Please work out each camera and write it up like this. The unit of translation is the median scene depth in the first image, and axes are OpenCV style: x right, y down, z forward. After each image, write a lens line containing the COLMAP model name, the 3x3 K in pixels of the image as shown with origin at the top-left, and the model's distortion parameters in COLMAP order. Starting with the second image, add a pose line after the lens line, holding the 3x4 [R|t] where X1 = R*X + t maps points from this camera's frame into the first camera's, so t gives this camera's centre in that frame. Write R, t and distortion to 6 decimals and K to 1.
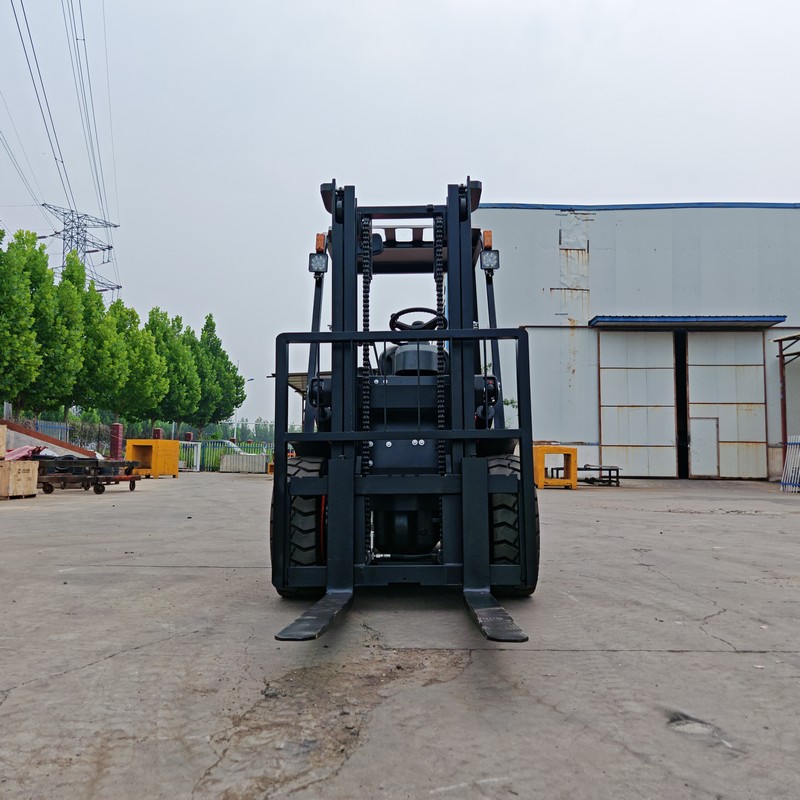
lens RADIAL K [[707.5, 0, 400.0], [0, 707.5, 400.0], [0, 0, 1]] dist [0.128816, -0.172704]
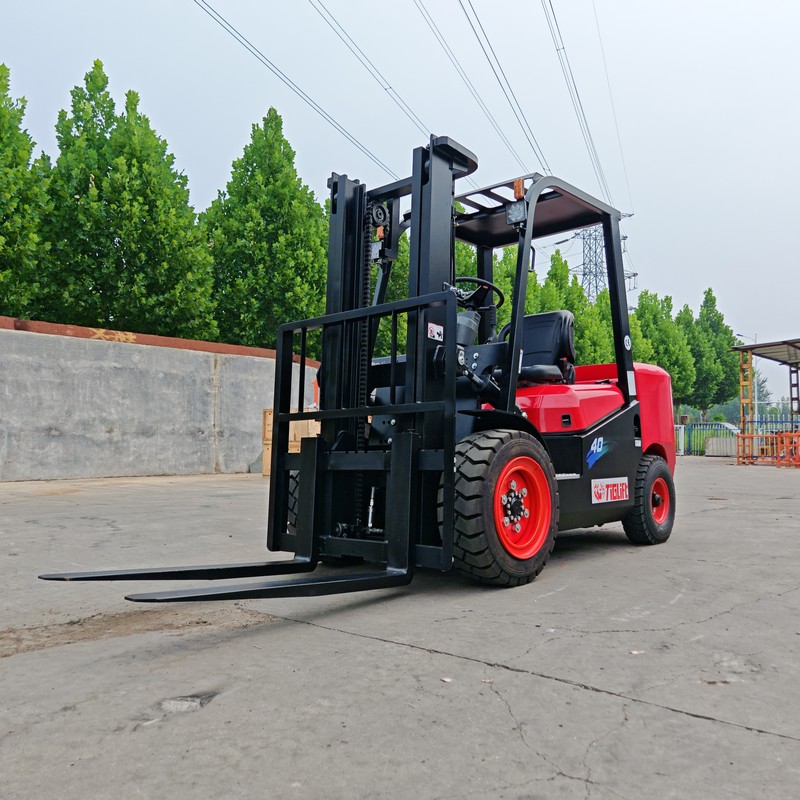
lens RADIAL K [[707.5, 0, 400.0], [0, 707.5, 400.0], [0, 0, 1]] dist [0.128816, -0.172704]
pose [[0.785074, -0.046597, -0.617647, 1.212989], [0.060580, 0.998162, 0.001698, 0.058820], [0.616433, -0.038750, 0.786453, 0.421068]]
